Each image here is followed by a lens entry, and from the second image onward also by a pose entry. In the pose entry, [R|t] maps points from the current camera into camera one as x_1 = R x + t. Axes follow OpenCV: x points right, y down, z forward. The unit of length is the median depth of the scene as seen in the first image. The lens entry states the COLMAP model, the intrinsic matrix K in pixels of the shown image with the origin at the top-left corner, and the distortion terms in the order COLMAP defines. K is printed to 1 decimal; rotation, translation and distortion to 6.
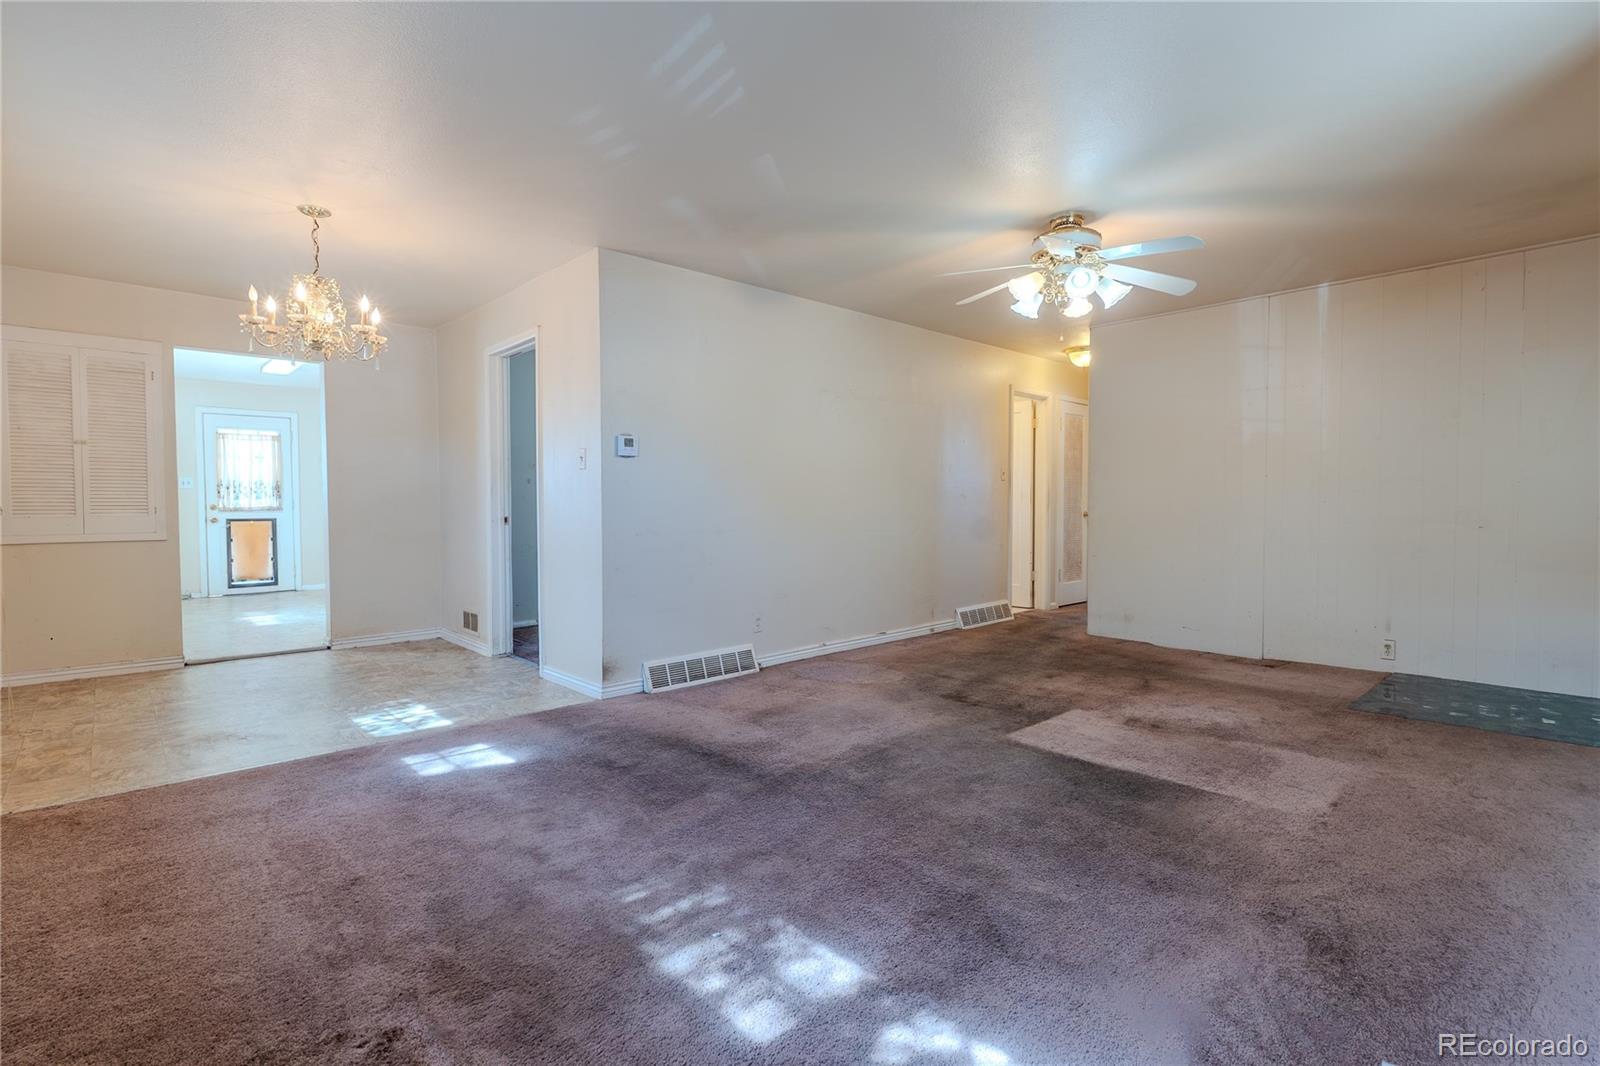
lens RADIAL K [[768.9, 0, 801.3], [0, 768.9, 525.4], [0, 0, 1]] dist [0.001430, 0.001206]
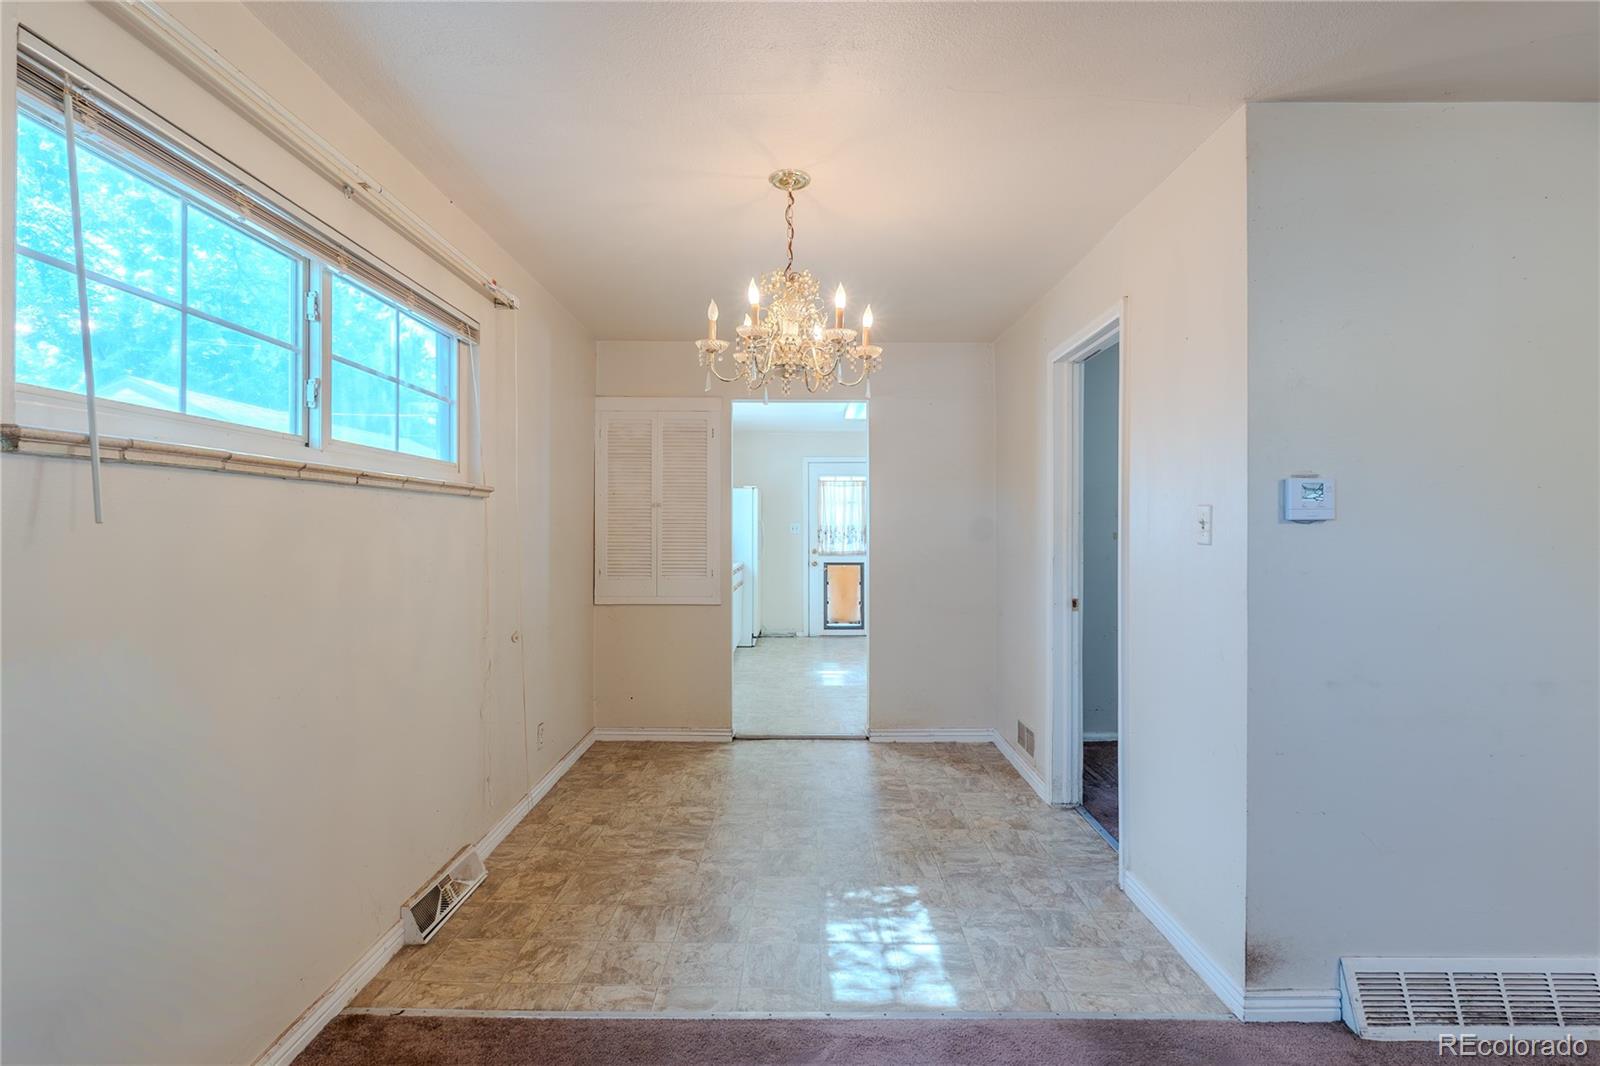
lens RADIAL K [[768.9, 0, 789.8], [0, 768.9, 526.5], [0, 0, 1]] dist [0.001430, 0.001206]
pose [[0.725701, 0.001893, -0.688007, -0.105755], [-0.023610, 0.999476, -0.022152, -0.054838], [0.687605, 0.032320, 0.725366, 0.349131]]
